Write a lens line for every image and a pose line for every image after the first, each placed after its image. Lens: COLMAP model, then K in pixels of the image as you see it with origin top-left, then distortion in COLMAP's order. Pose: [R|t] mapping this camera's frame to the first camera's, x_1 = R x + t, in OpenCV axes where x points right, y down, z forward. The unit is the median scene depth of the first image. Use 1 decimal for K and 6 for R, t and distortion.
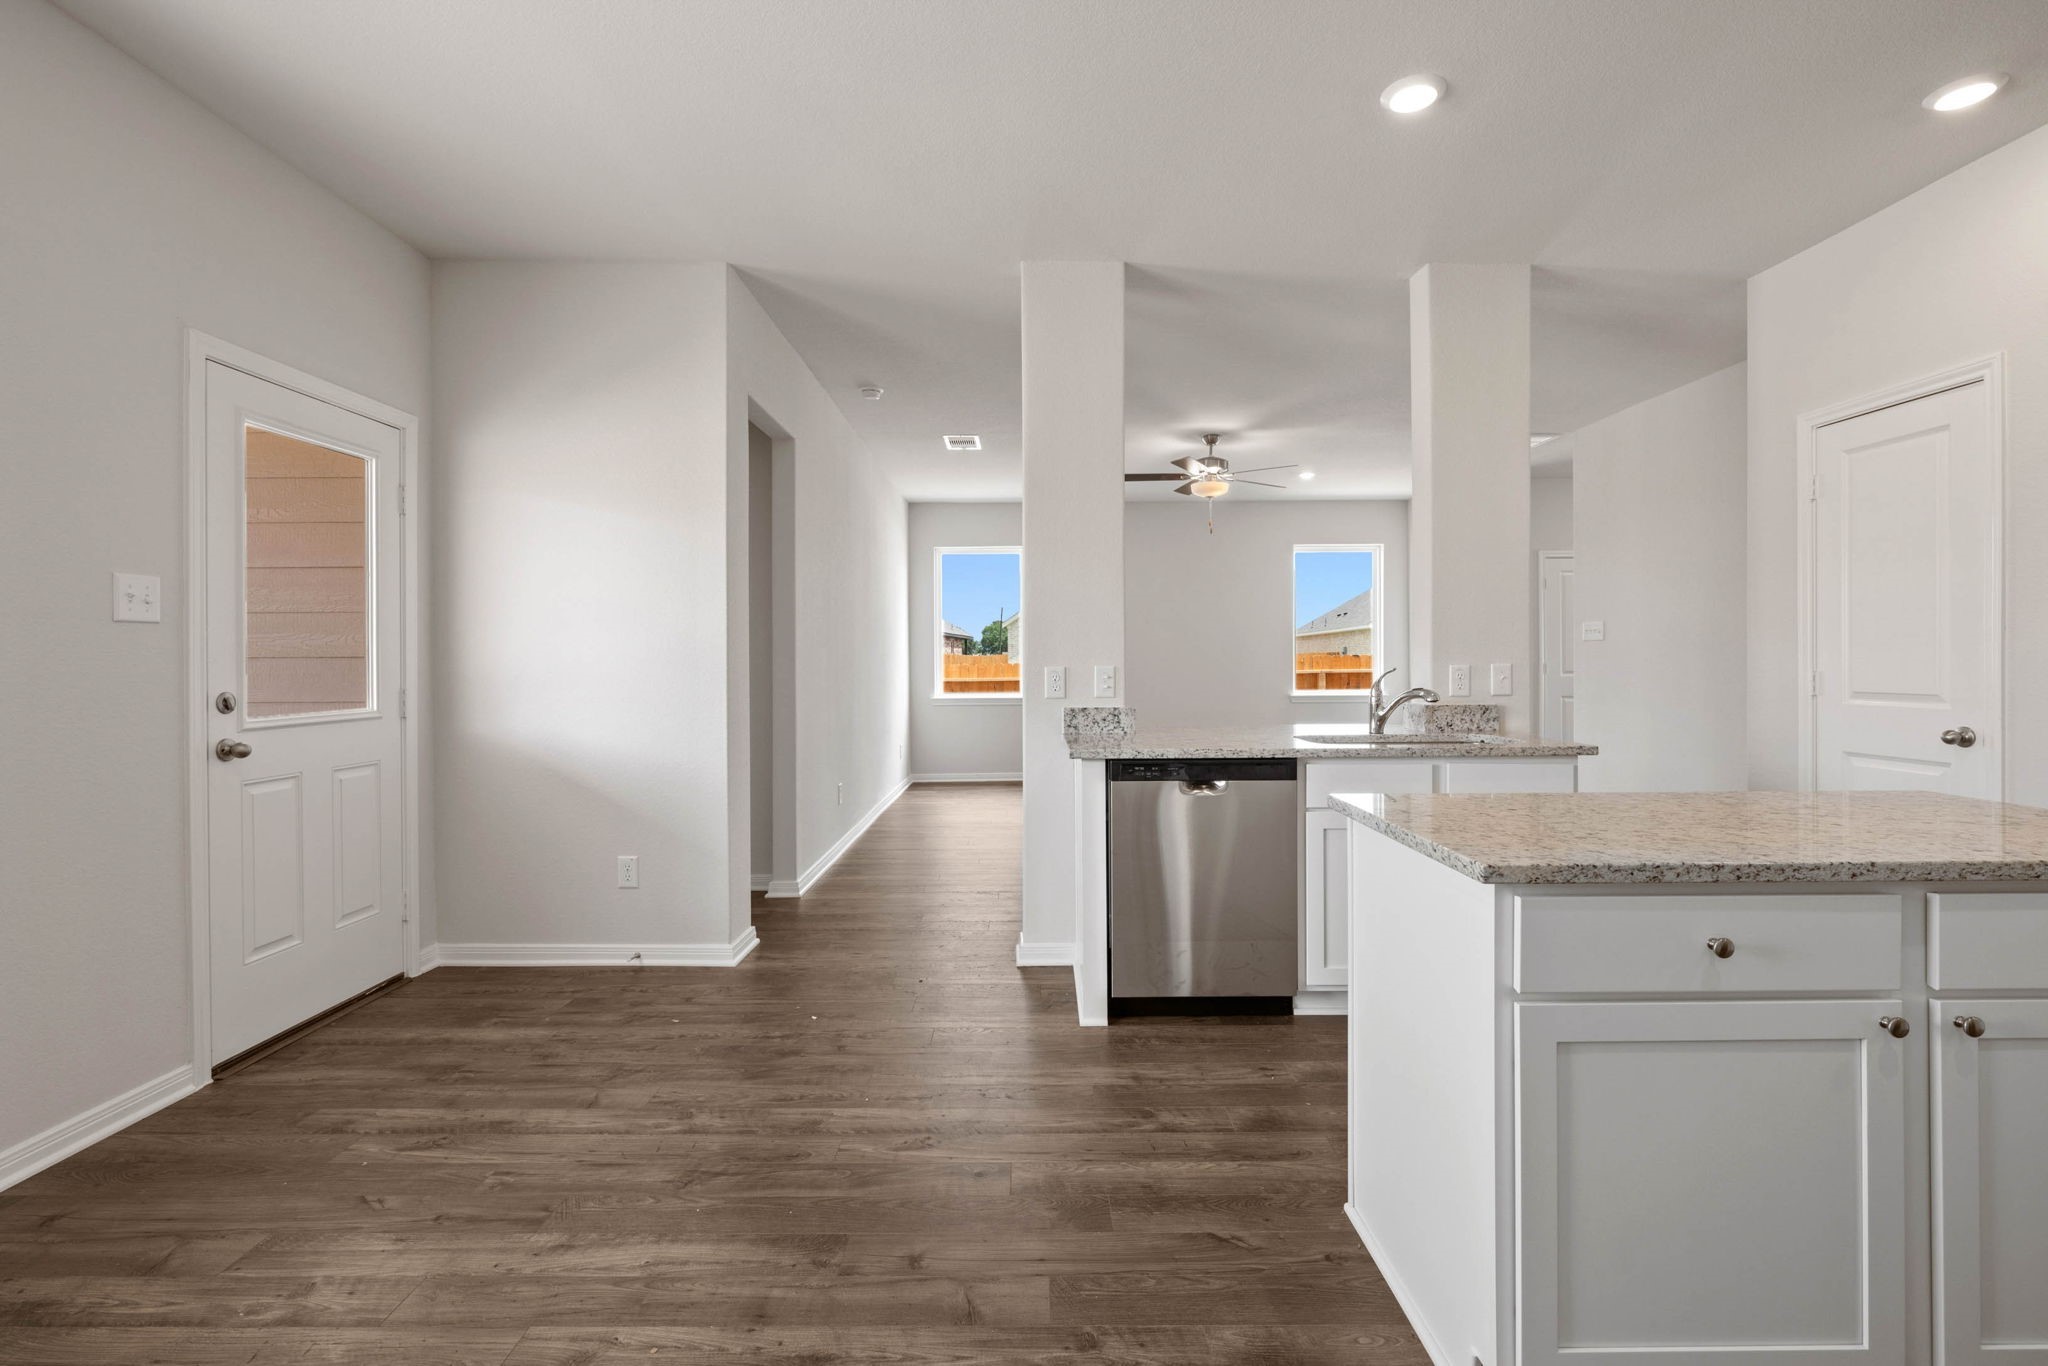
lens RADIAL K [[913.0, 0, 1033.7], [0, 913.0, 663.2], [0, 0, 1]] dist [-0.005761, 0.000112]
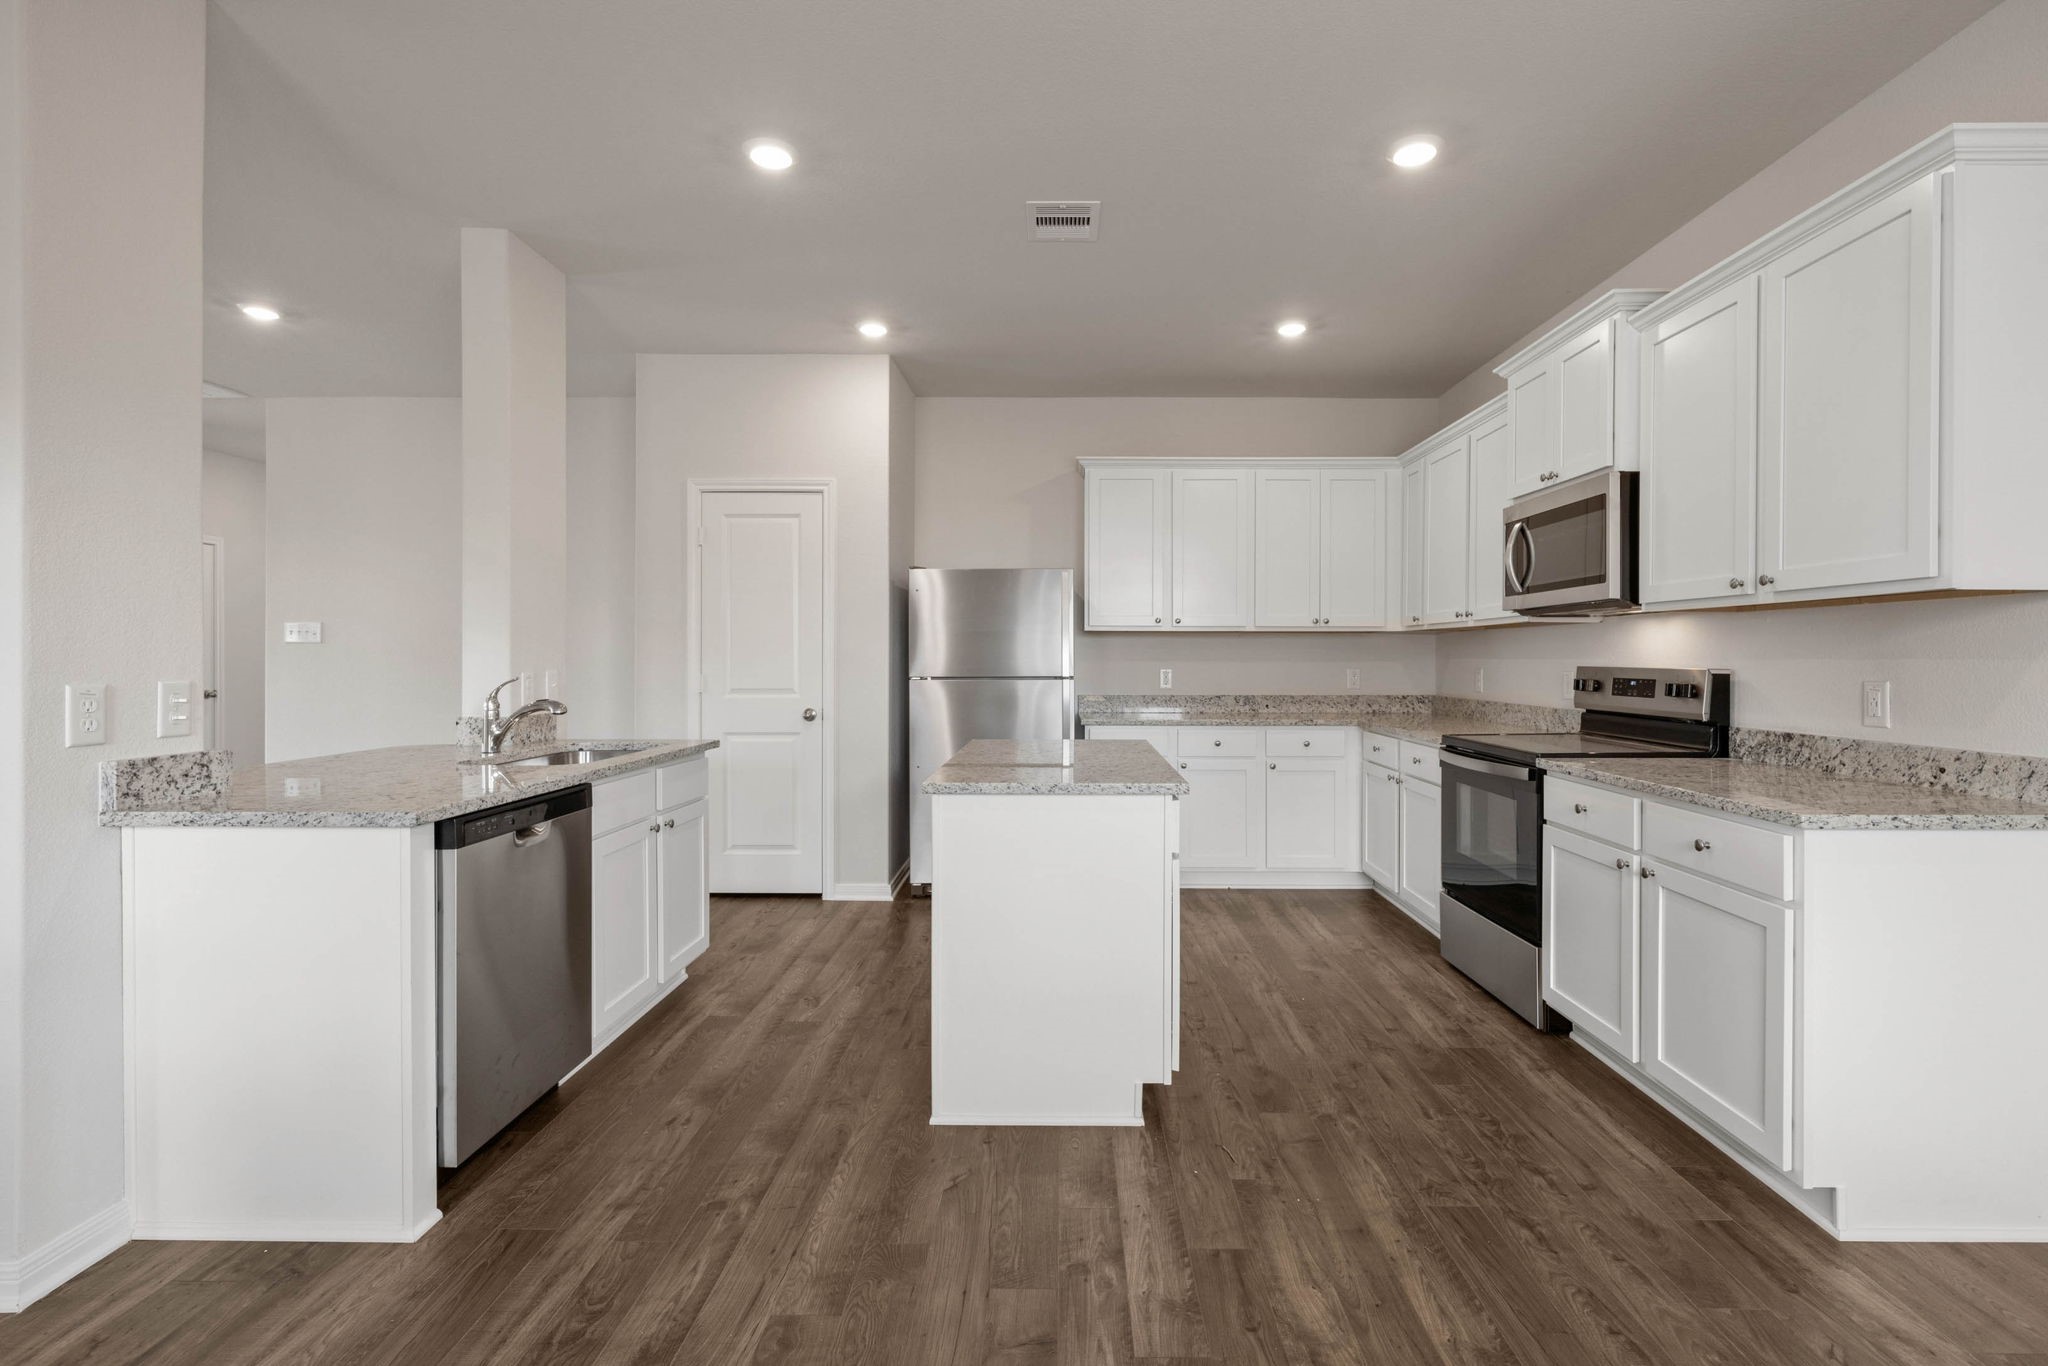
lens RADIAL K [[944.5, 0, 1051.1], [0, 944.5, 663.7], [0, 0, 1]] dist [-0.001454, 0.000424]
pose [[0.019875, -0.000803, 0.999802, -0.741320], [0.002879, 0.999996, 0.000746, -0.009544], [-0.999798, 0.002864, 0.019878, 0.663822]]
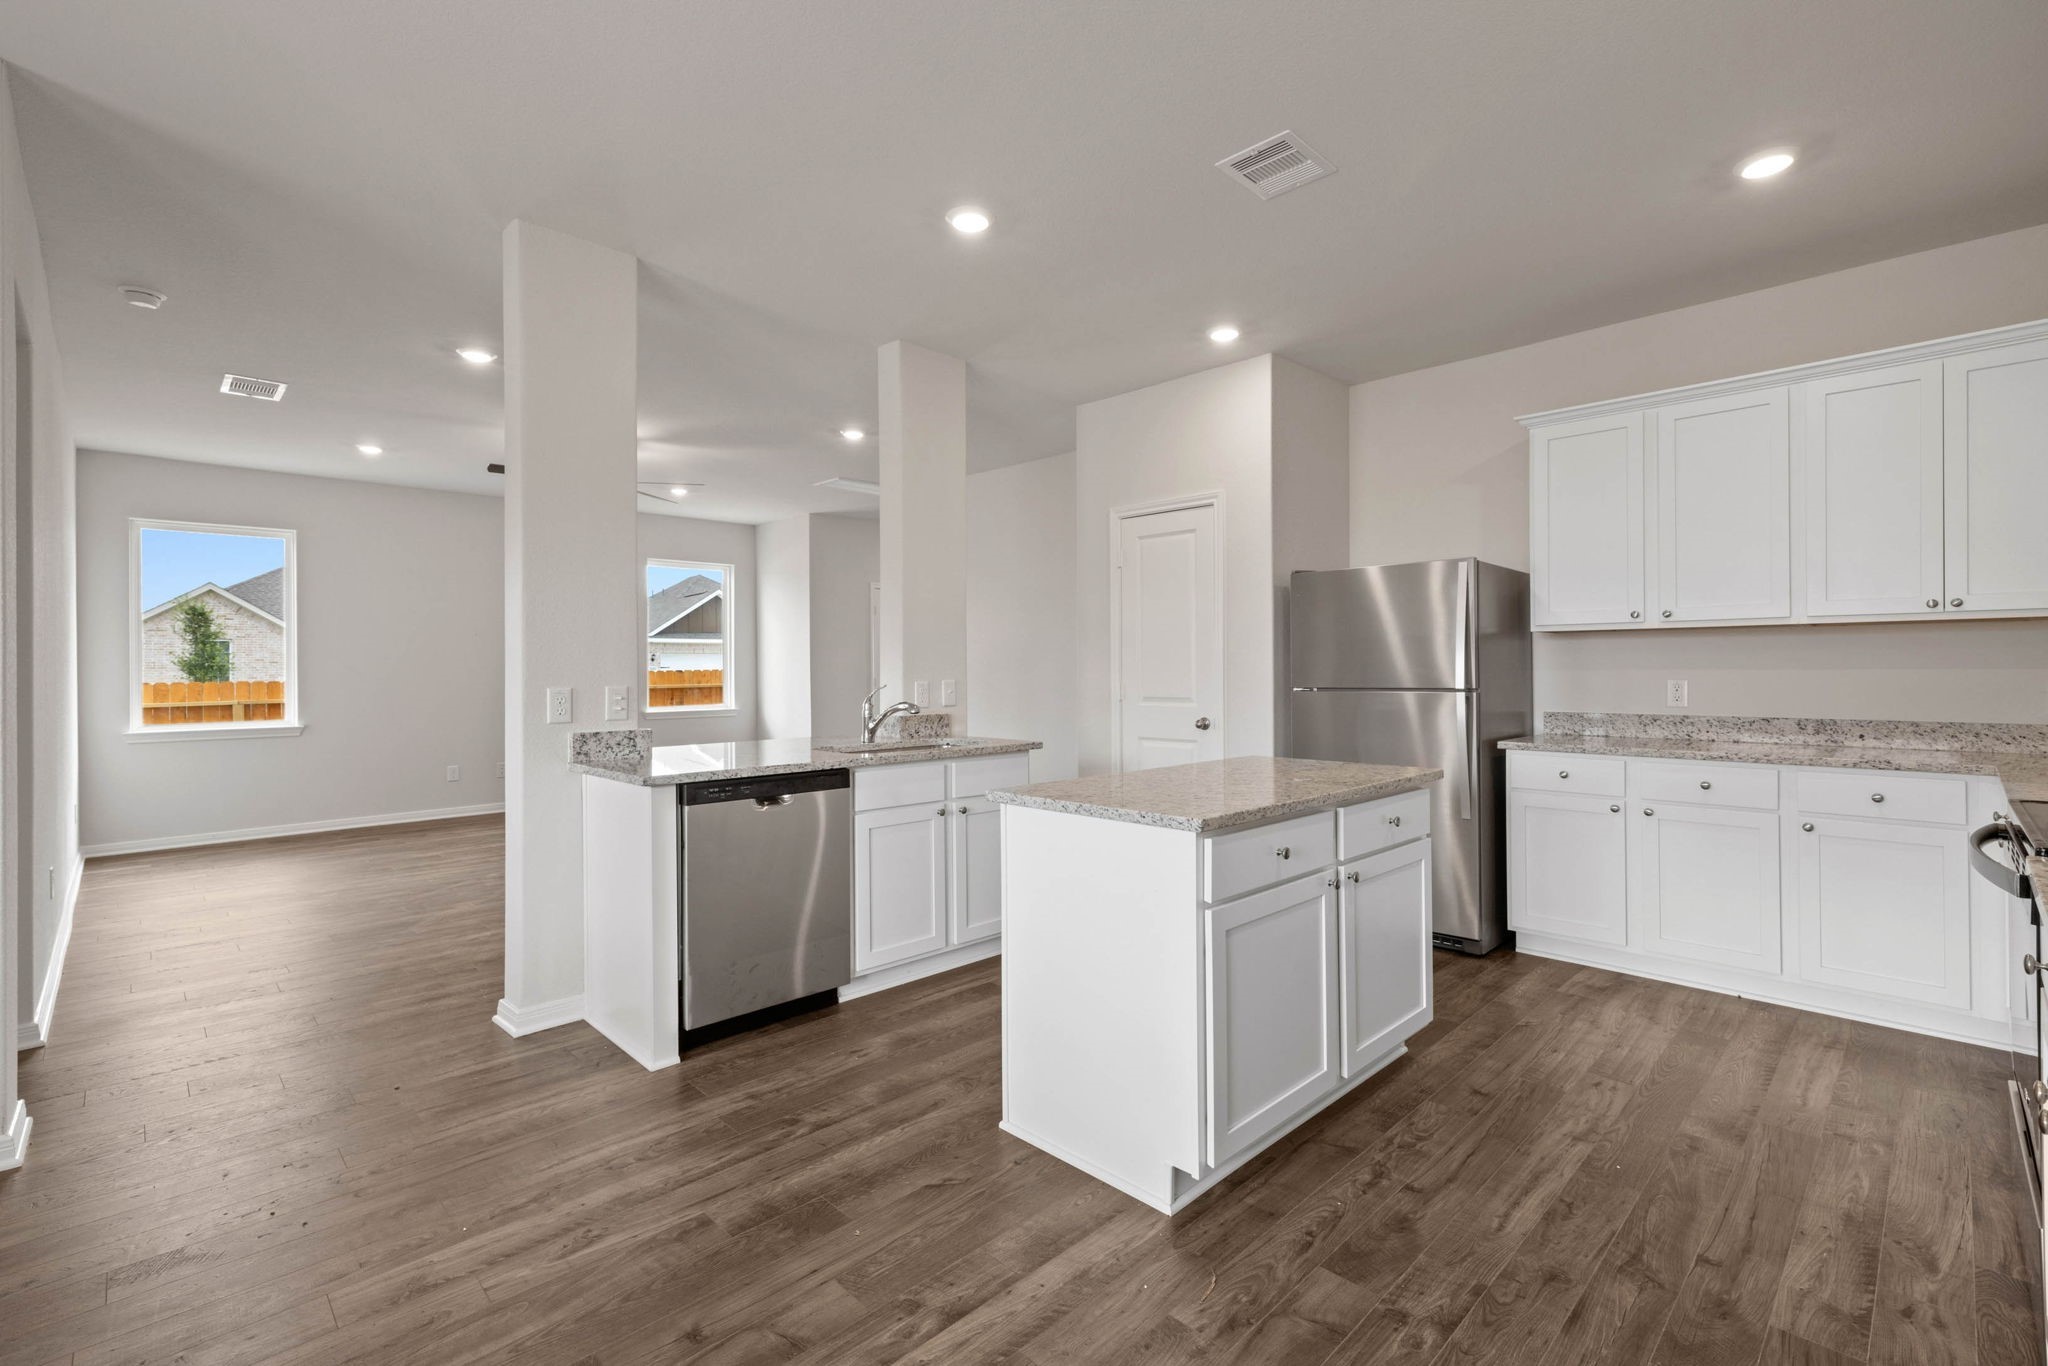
lens RADIAL K [[905.7, 0, 1029.7], [0, 905.7, 671.5], [0, 0, 1]] dist [0.001995, 0.000713]
pose [[0.715092, -0.001130, 0.699030, -0.395614], [0.005514, 0.999977, -0.004023, -0.008568], [-0.699009, 0.006731, 0.715081, 0.075035]]
